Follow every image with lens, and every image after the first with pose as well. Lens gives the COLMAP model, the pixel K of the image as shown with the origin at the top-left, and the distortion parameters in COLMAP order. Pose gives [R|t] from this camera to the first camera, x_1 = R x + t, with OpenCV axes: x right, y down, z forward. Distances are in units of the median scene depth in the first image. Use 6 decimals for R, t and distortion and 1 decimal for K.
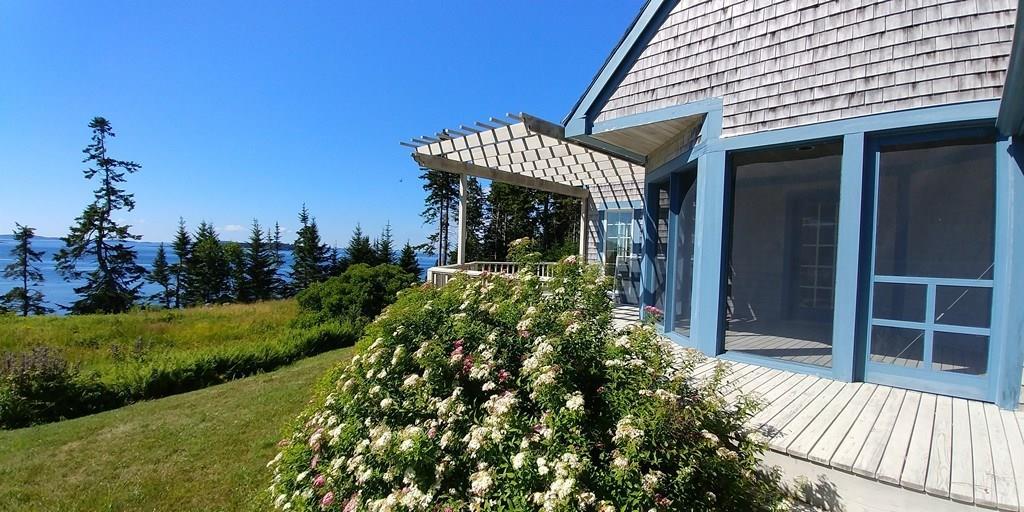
lens RADIAL K [[461.5, 0, 508.0], [0, 461.5, 262.4], [0, 0, 1]] dist [-0.013831, -0.015642]
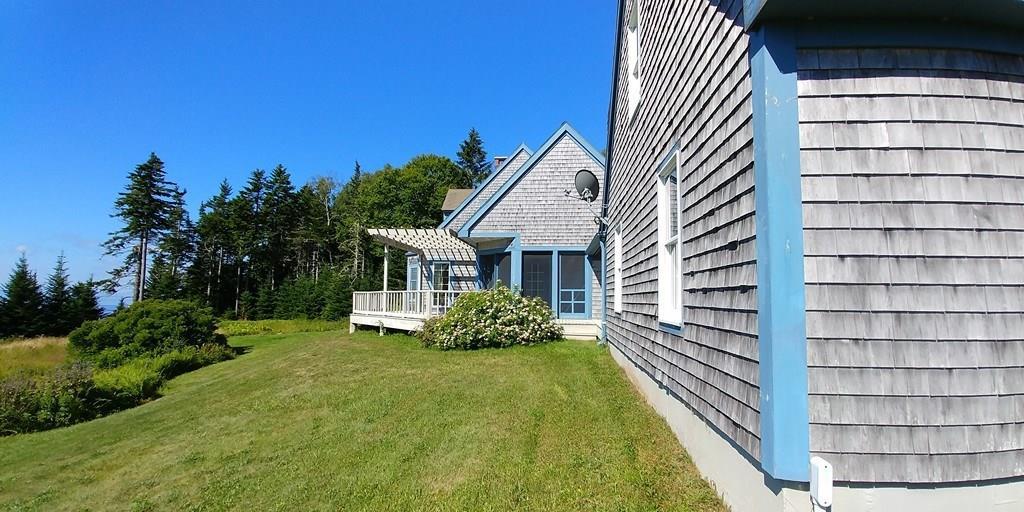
lens RADIAL K [[461.5, 0, 508.0], [0, 461.5, 262.4], [0, 0, 1]] dist [-0.013831, -0.015642]
pose [[0.788482, 0.017085, 0.614821, -0.198306], [0.028453, 0.997531, -0.064210, 0.004637], [-0.614400, 0.068122, 0.786048, -0.183002]]
